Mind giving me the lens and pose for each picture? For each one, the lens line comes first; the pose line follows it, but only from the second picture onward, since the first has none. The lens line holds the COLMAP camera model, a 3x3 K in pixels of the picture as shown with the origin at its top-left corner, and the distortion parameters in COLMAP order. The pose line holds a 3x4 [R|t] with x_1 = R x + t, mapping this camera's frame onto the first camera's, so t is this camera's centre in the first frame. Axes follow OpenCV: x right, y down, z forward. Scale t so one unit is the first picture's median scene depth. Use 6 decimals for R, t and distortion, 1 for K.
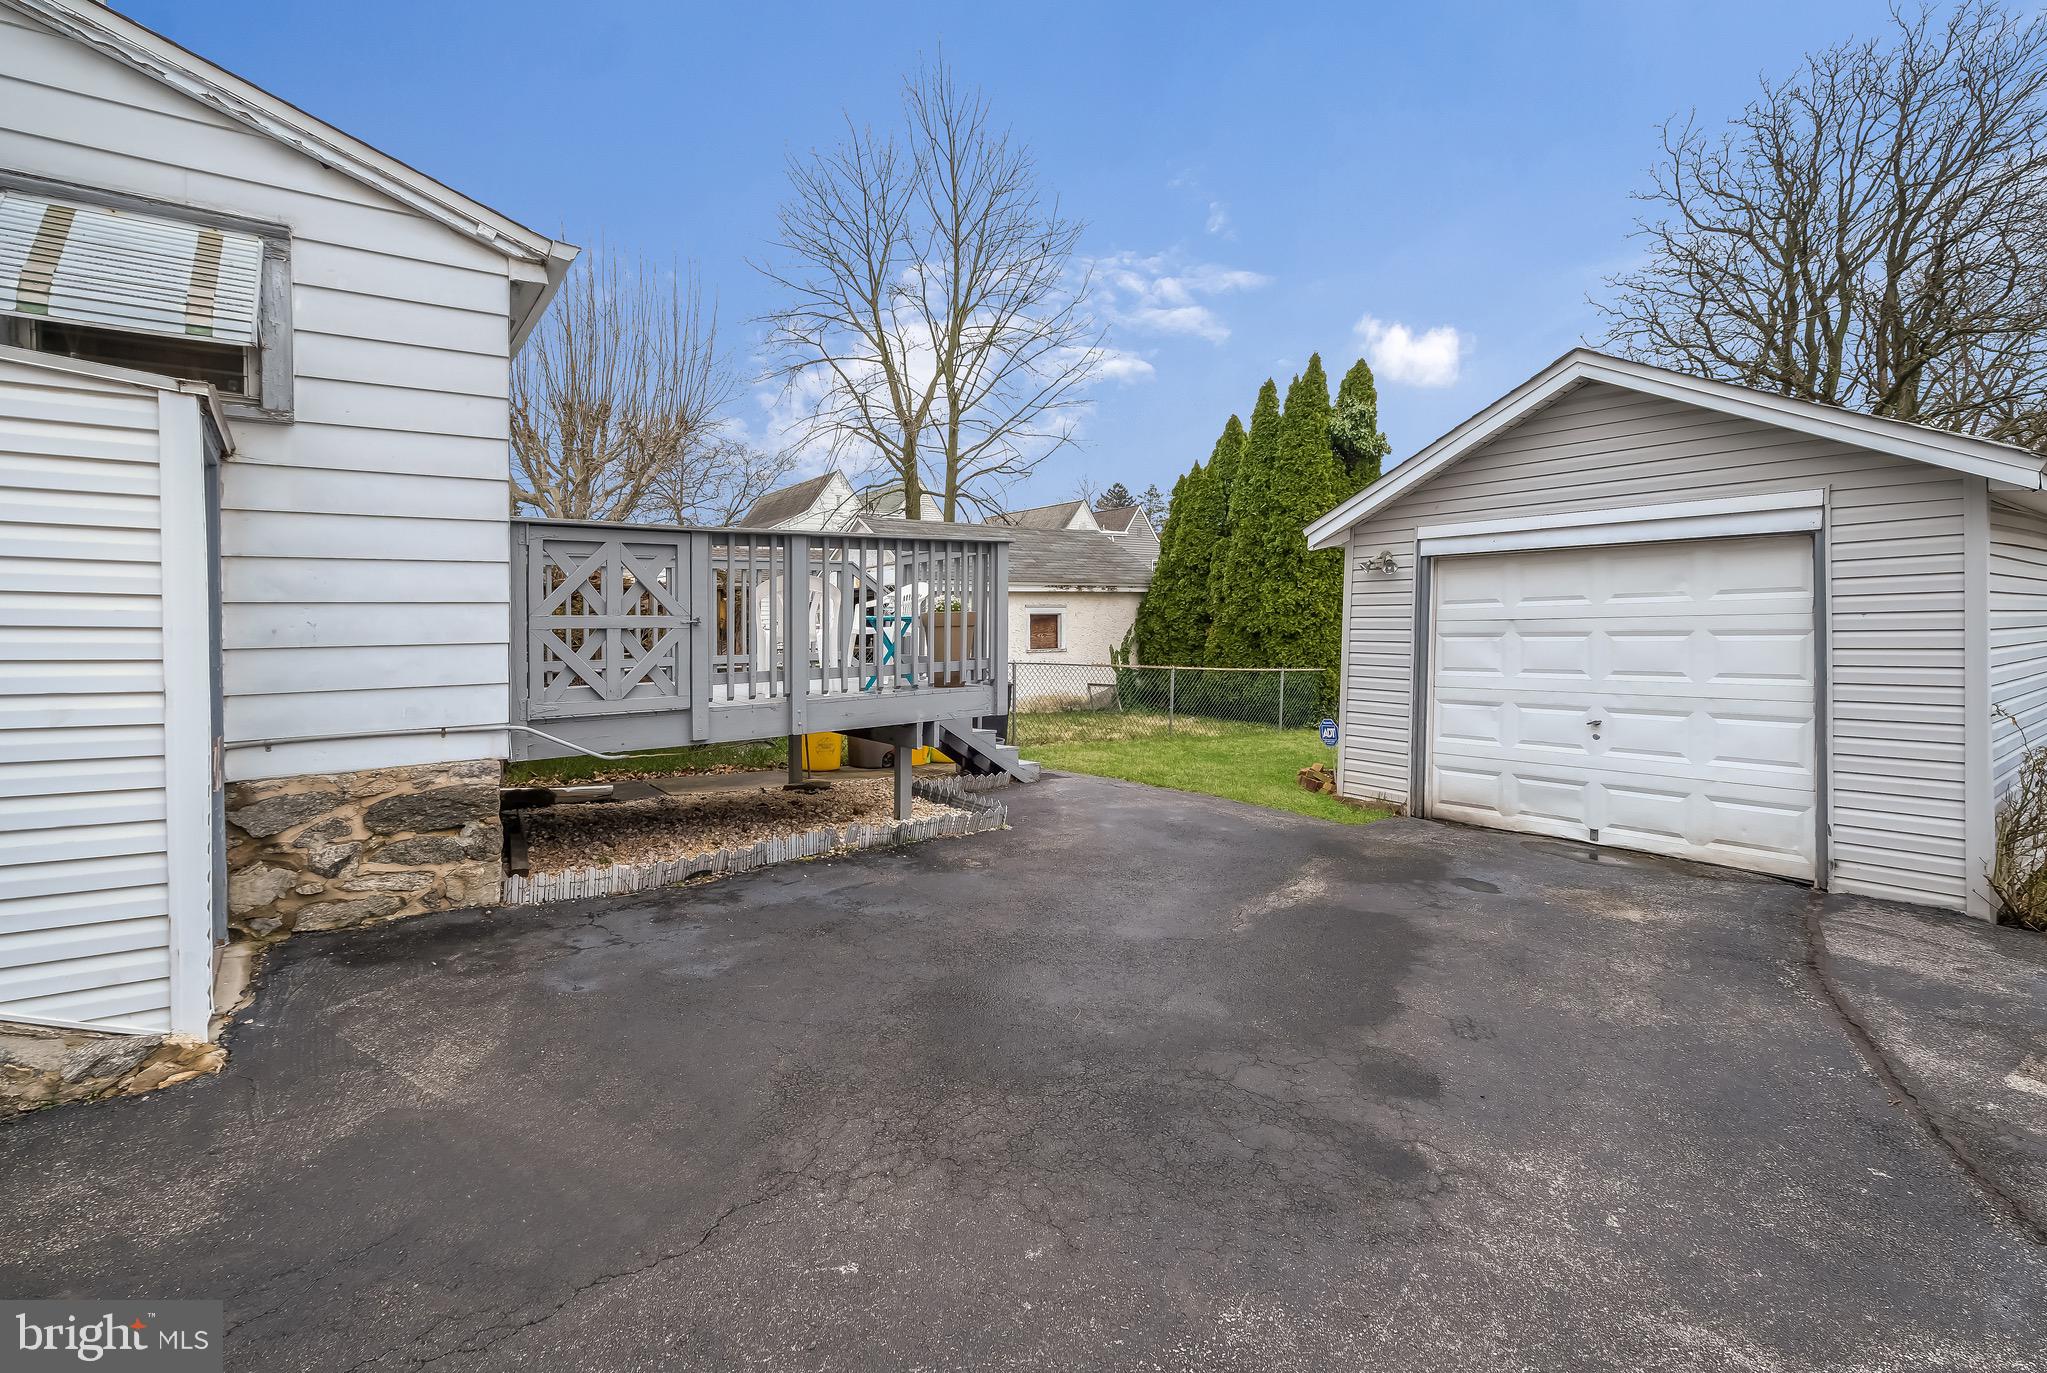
lens RADIAL K [[940.5, 0, 920.8], [0, 940.5, 659.3], [0, 0, 1]] dist [0.001446, 0.000026]
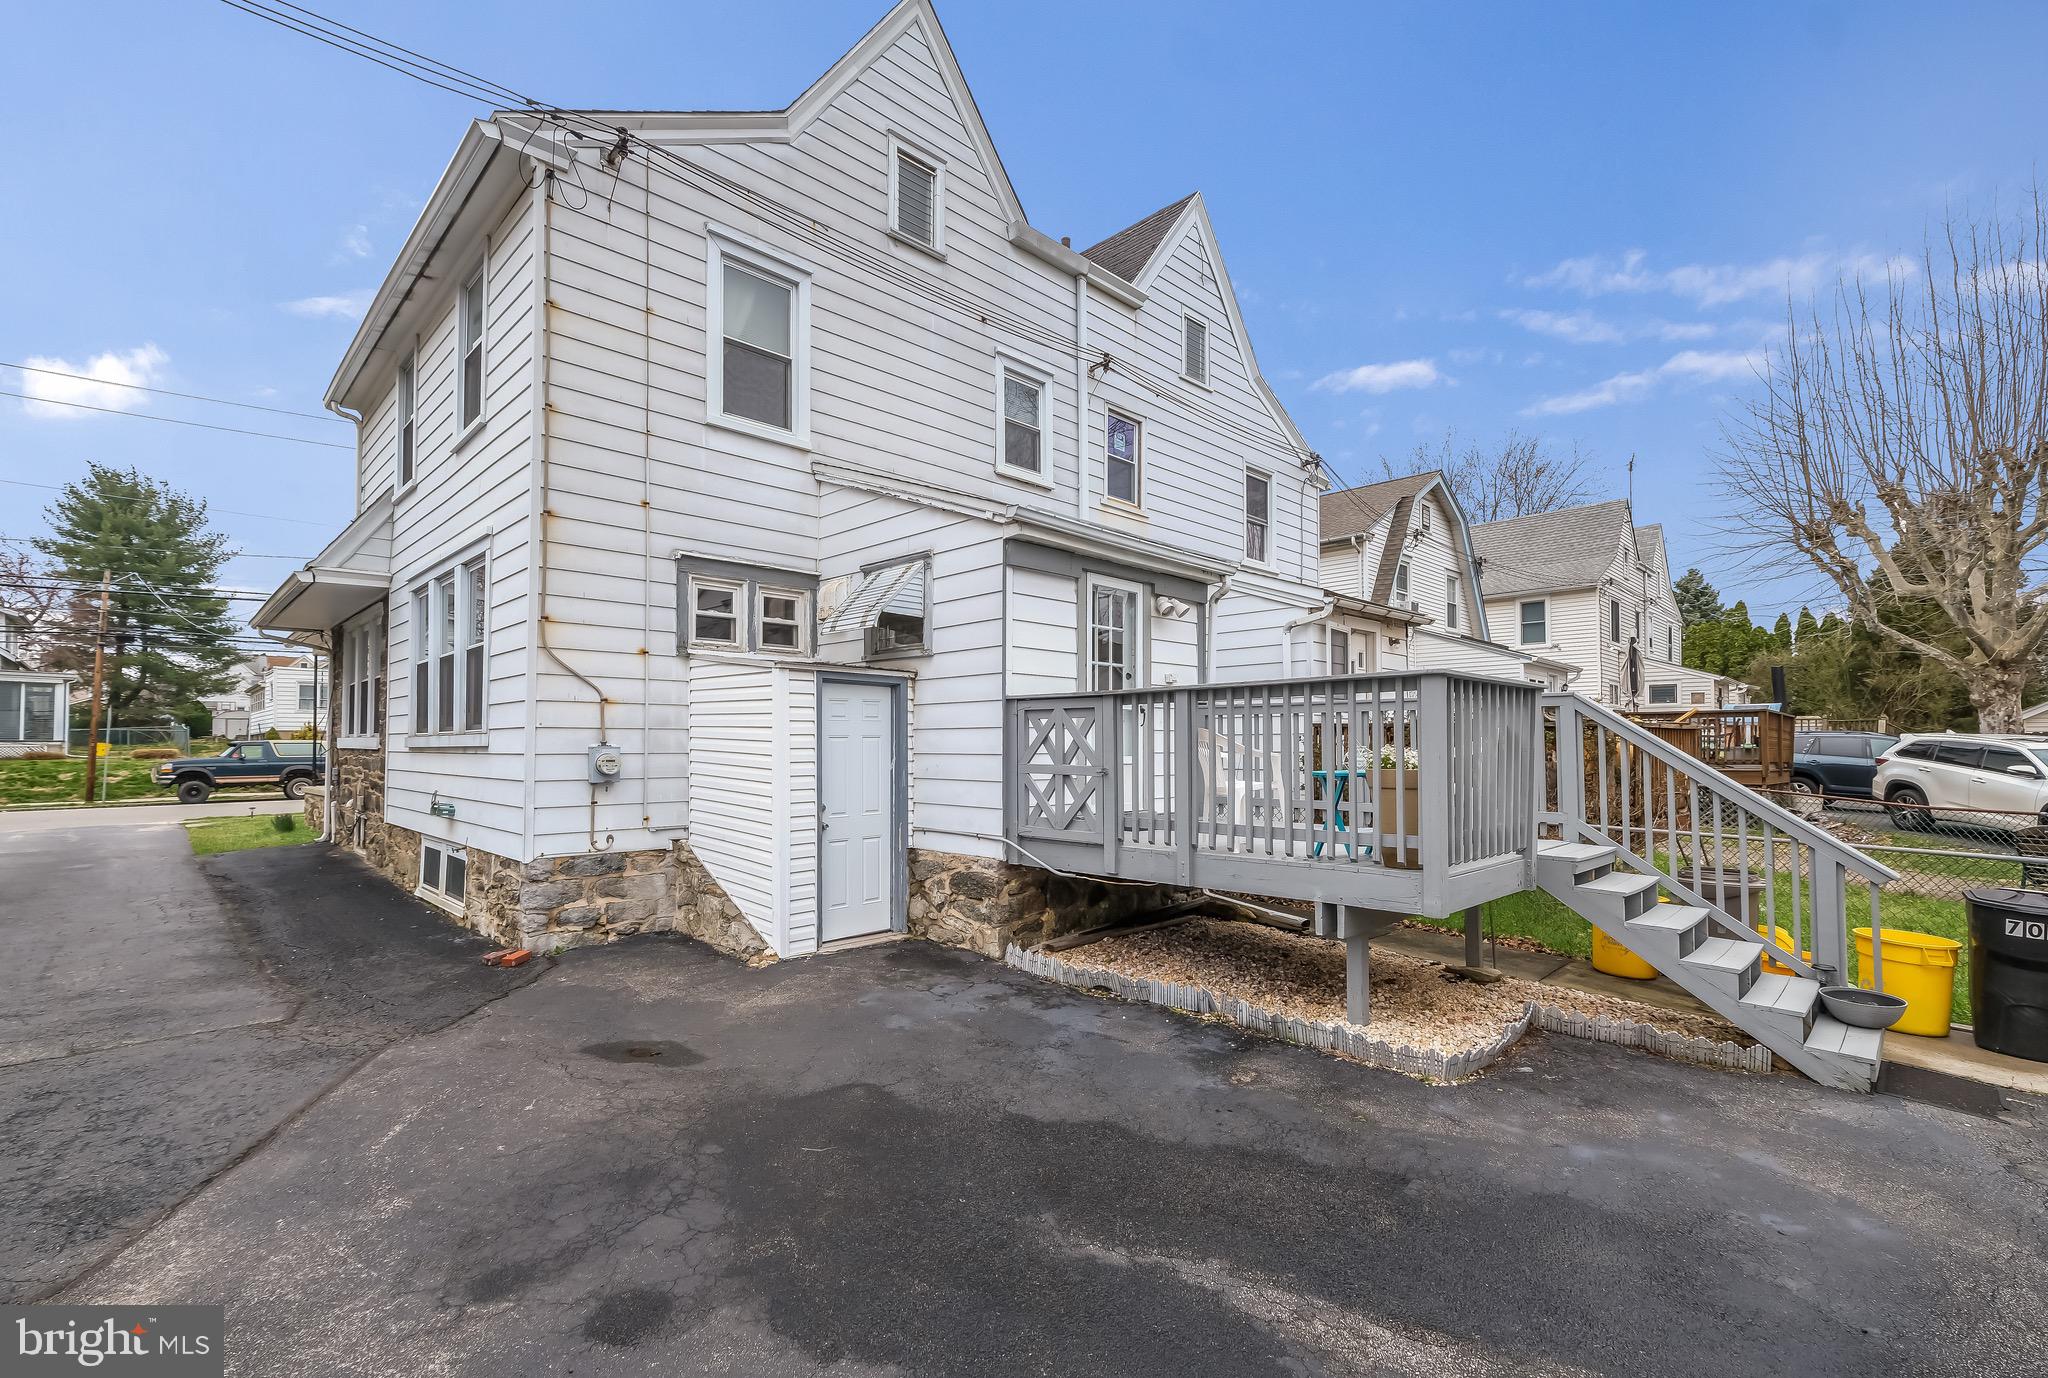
lens RADIAL K [[883.3, 0, 1020.8], [0, 883.3, 722.5], [0, 0, 1]] dist [0.010003, -0.000224]
pose [[0.185339, -0.012276, -0.982598, 1.012666], [-0.042027, 0.998908, -0.020407, -0.090744], [0.981776, 0.045078, 0.184621, 0.836750]]
